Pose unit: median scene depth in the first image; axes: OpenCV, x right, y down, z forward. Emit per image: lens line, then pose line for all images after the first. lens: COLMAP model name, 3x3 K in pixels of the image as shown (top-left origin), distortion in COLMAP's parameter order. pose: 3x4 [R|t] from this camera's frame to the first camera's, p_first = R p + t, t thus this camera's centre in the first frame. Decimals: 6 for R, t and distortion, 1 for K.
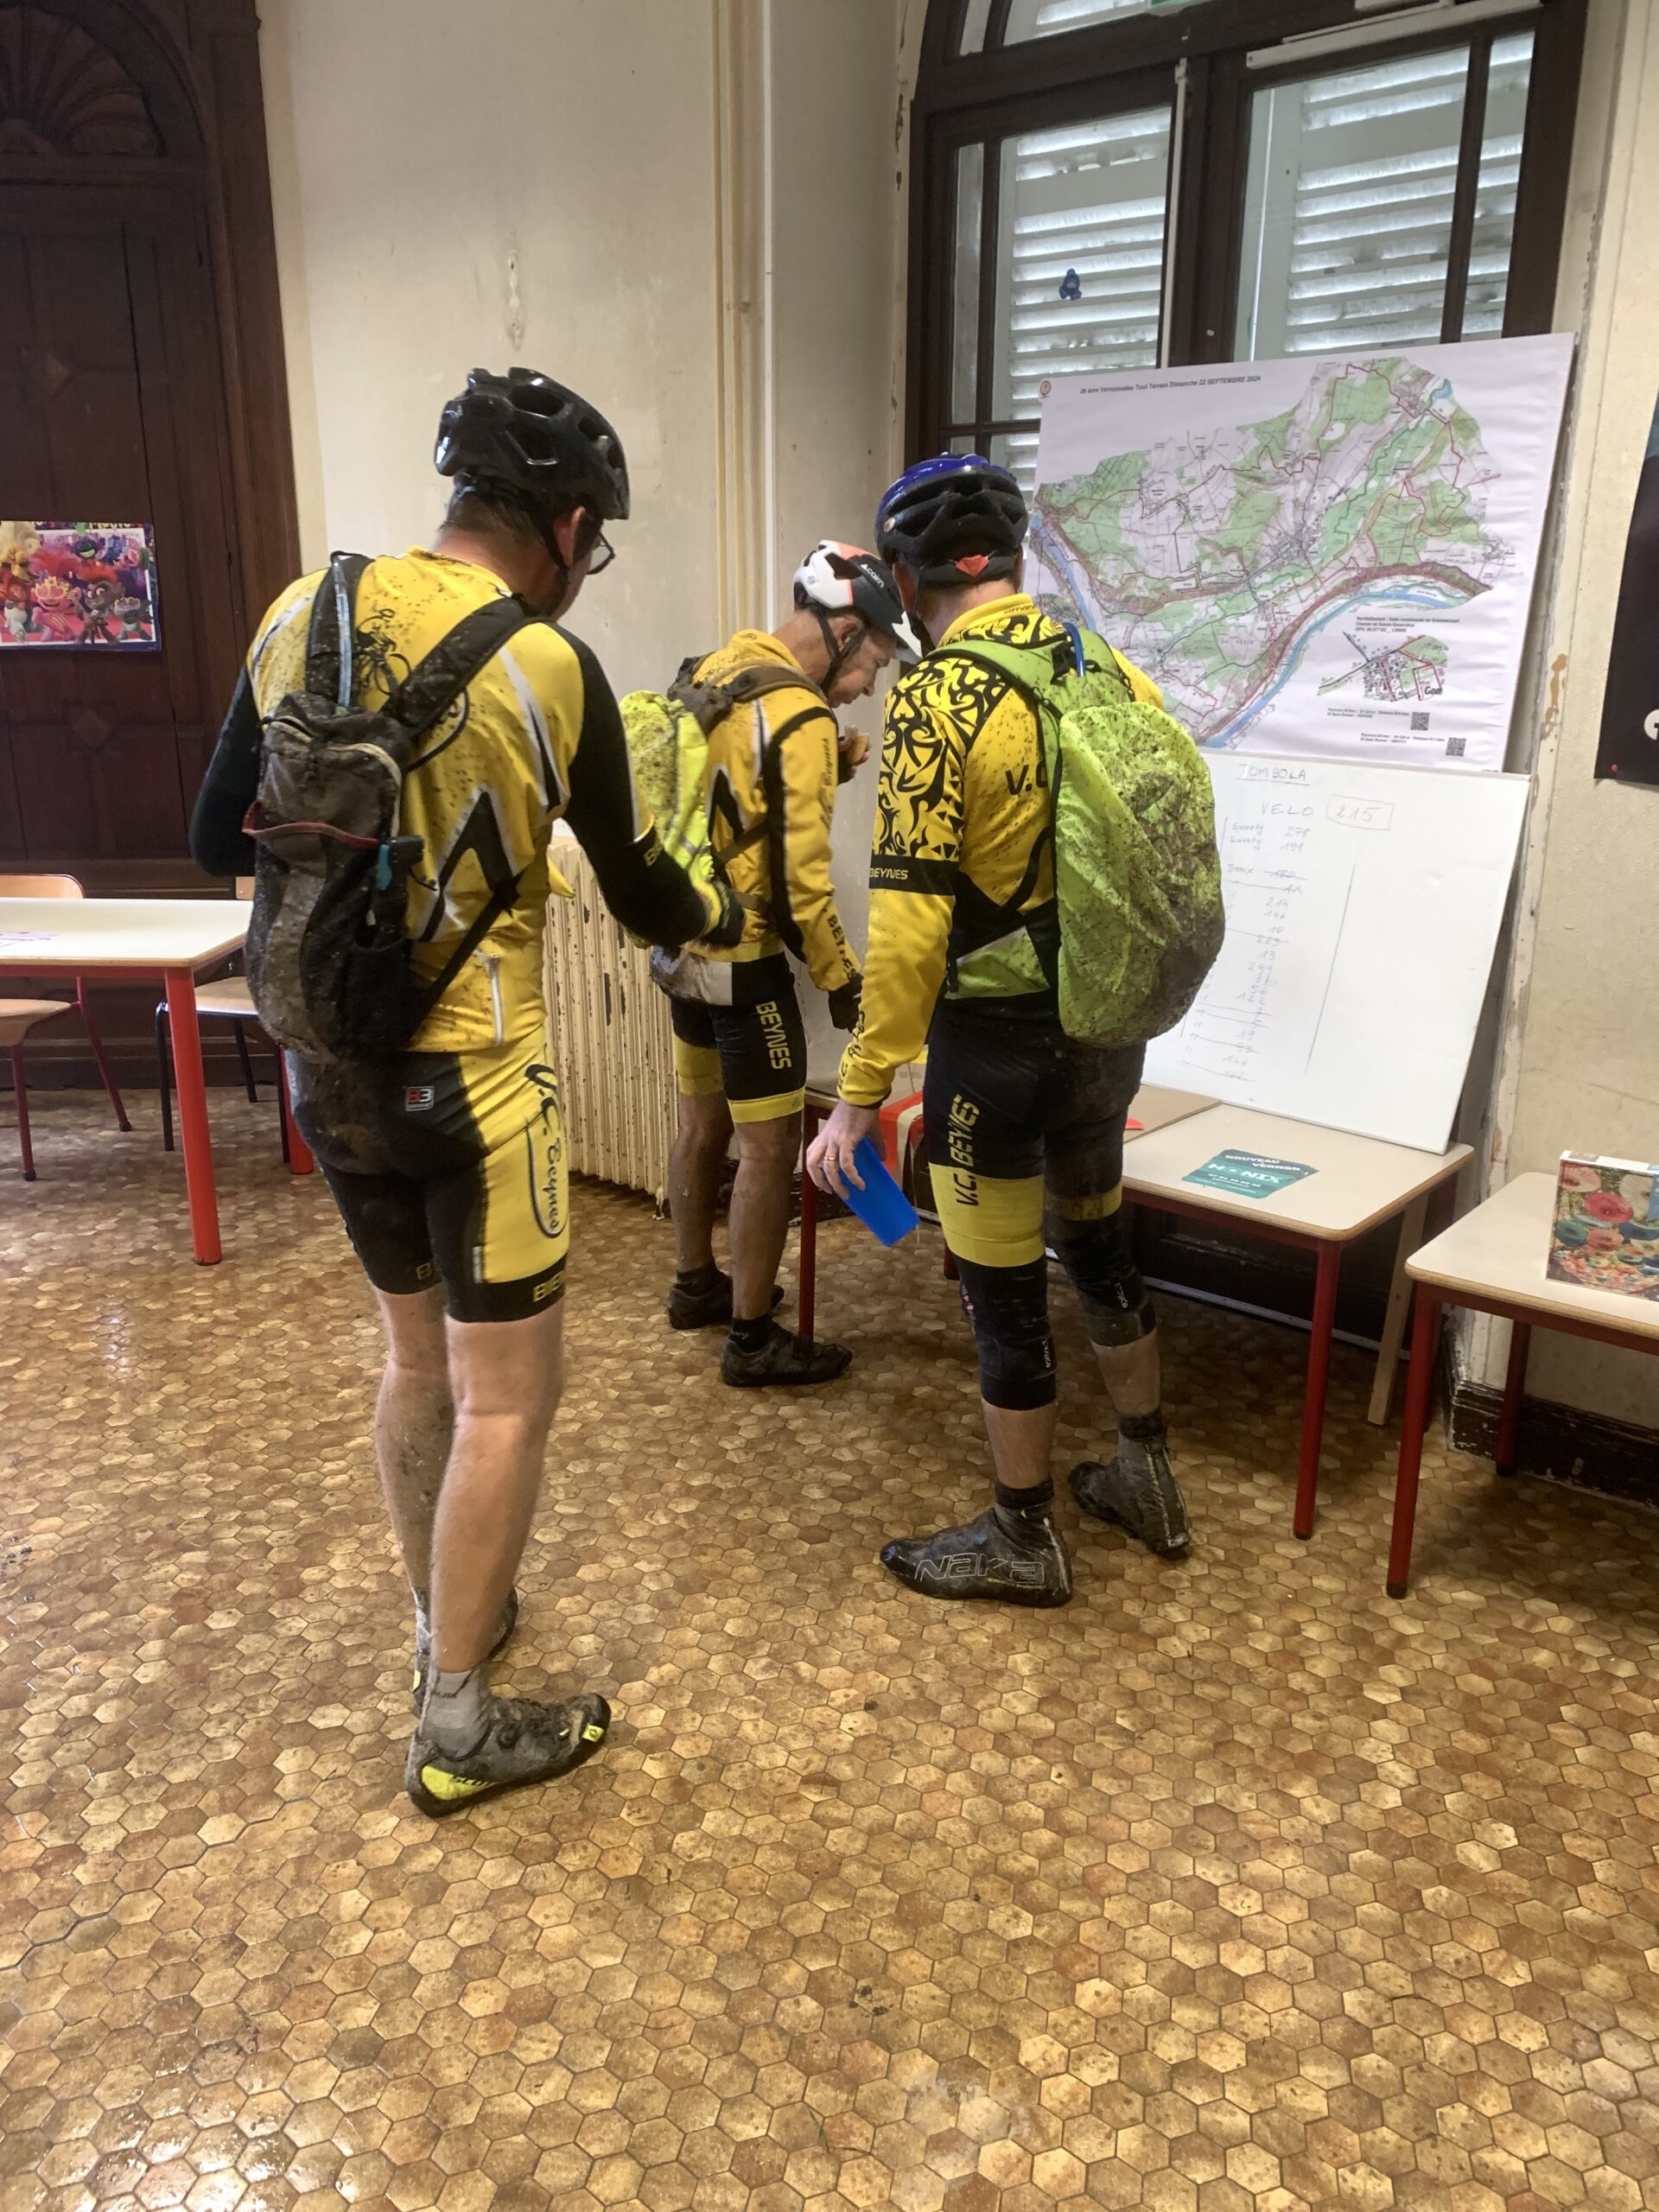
lens RADIAL K [[1666.9, 0, 834.5], [0, 1666.9, 1086.3], [0, 0, 1]] dist [-0.008192, 0.012005]
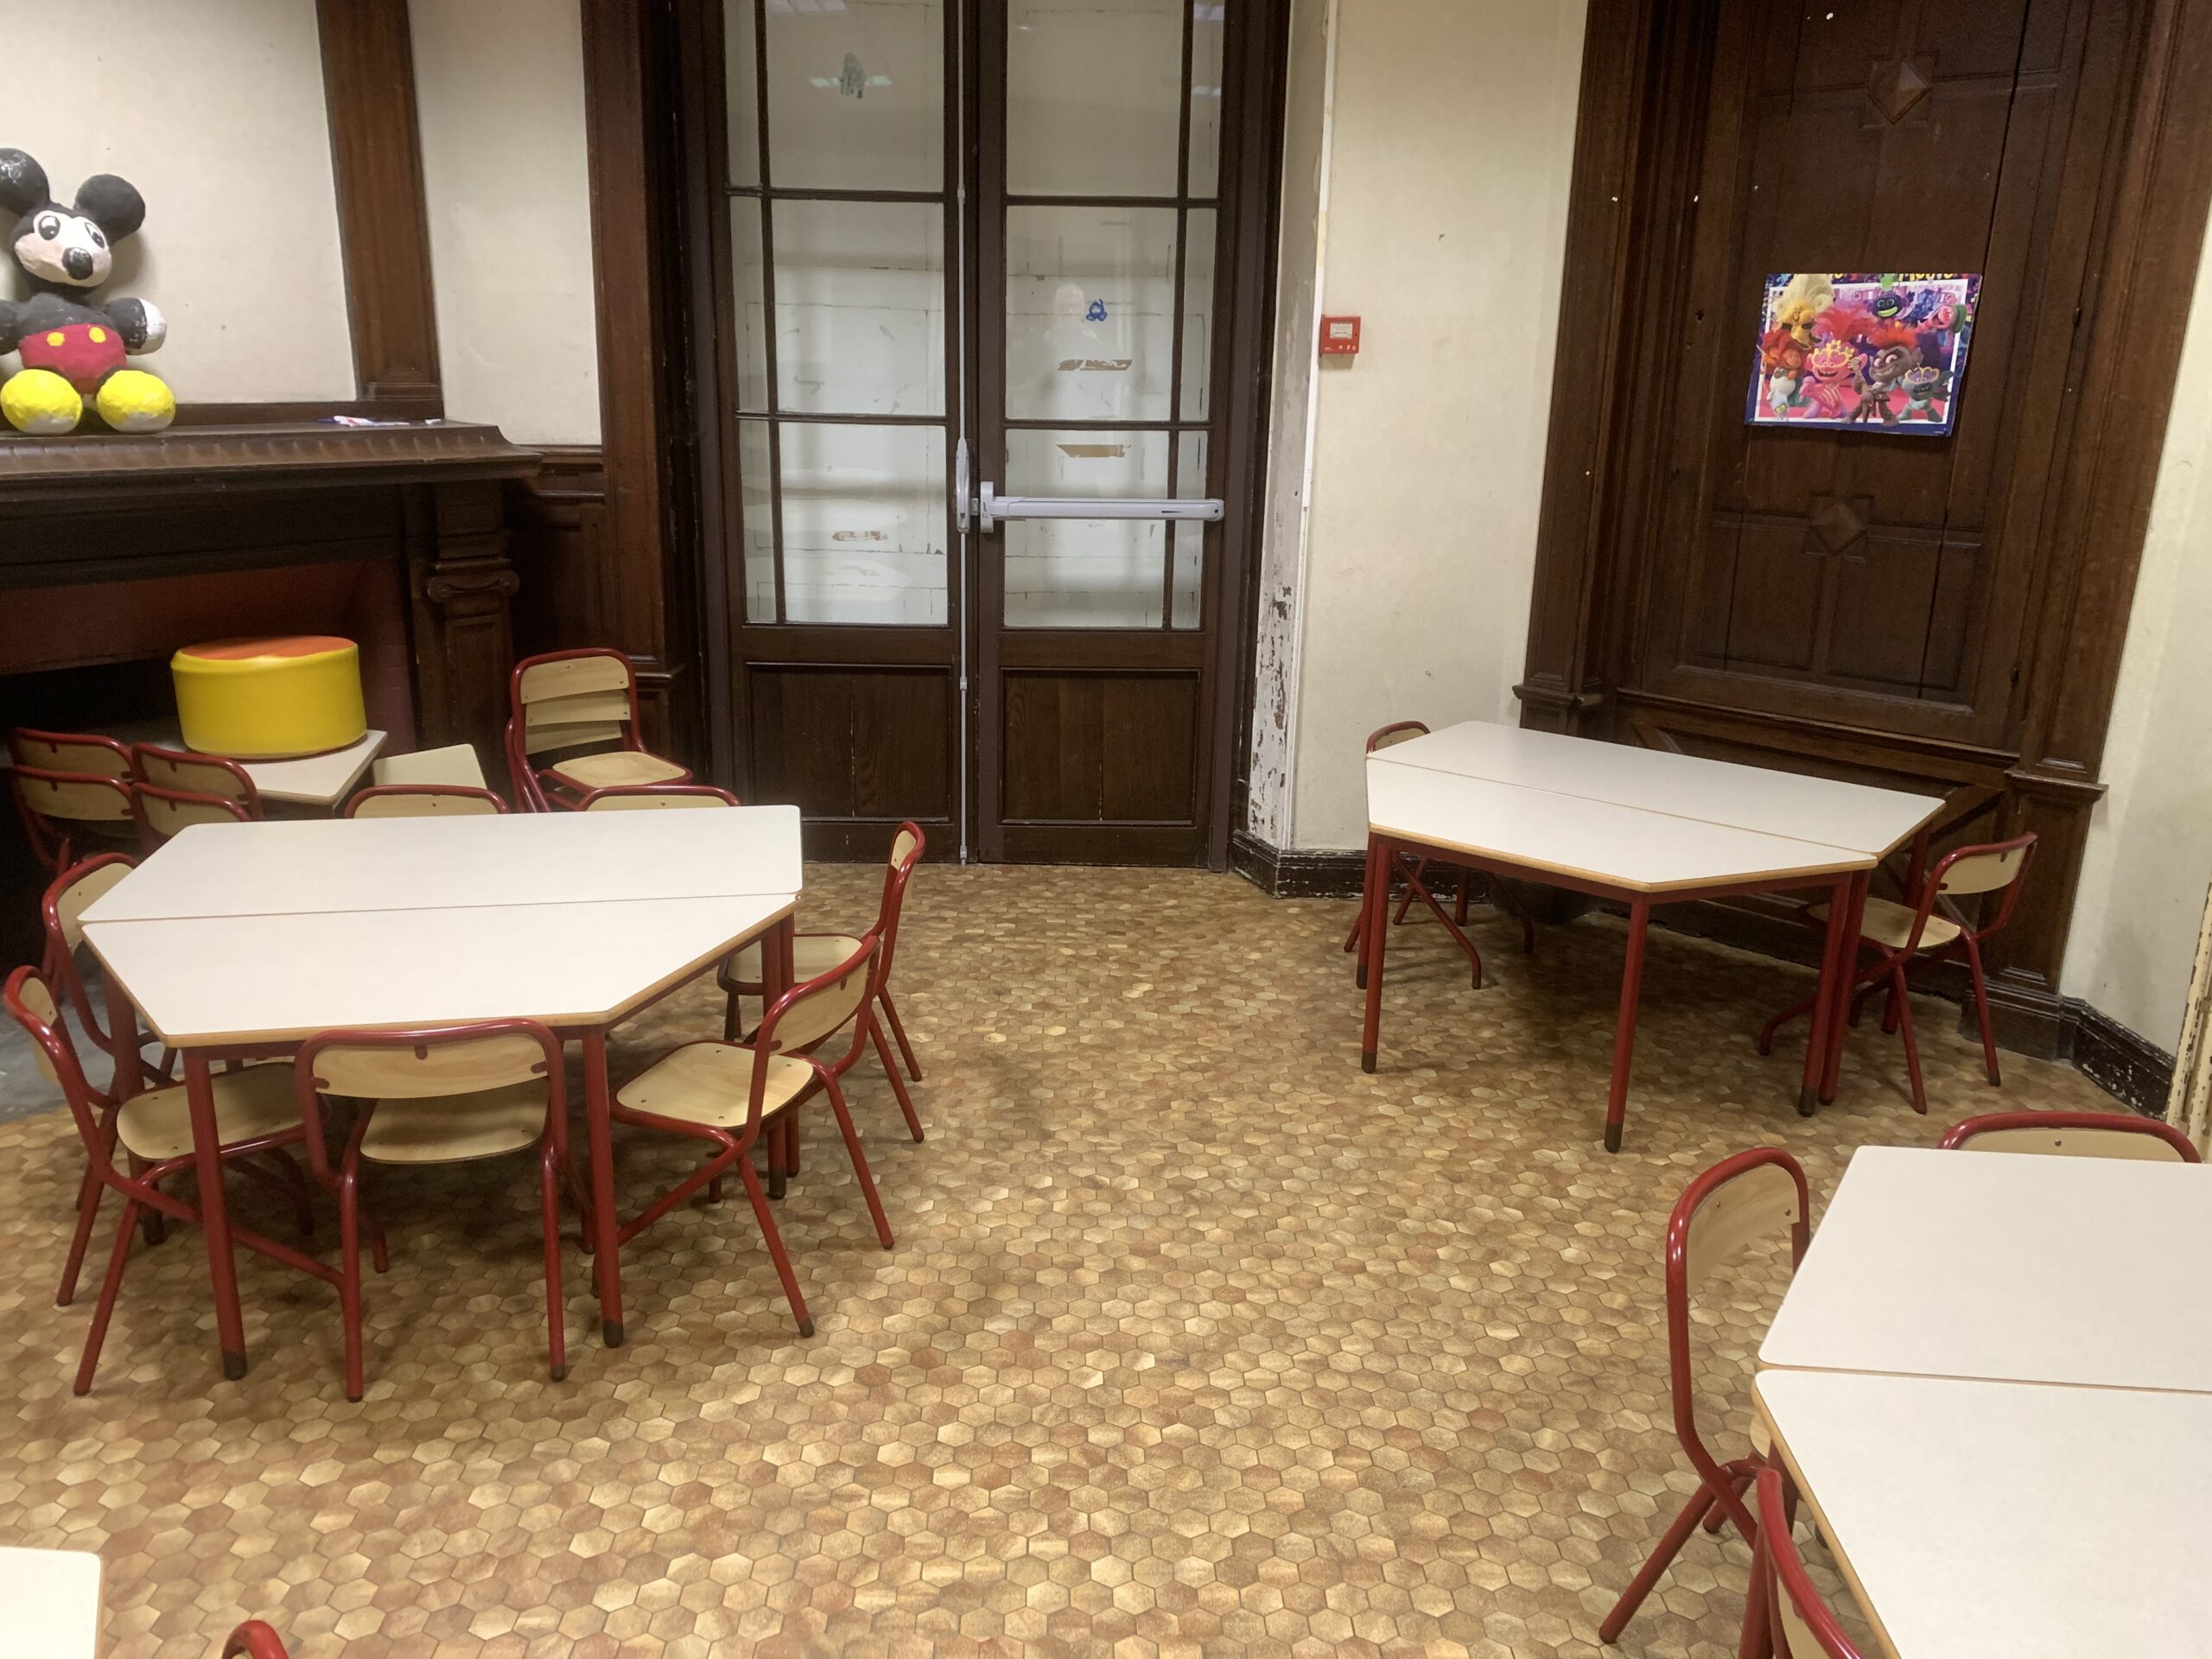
lens RADIAL K [[1666.9, 0, 1106.0], [0, 1666.9, 829.5], [0, 0, 1]] dist [-0.008192, 0.012005]
pose [[0.669818, 0.216732, -0.710191, -0.116289], [-0.223781, 0.970905, 0.085235, -0.093457], [0.708001, 0.101836, 0.698830, 0.298754]]
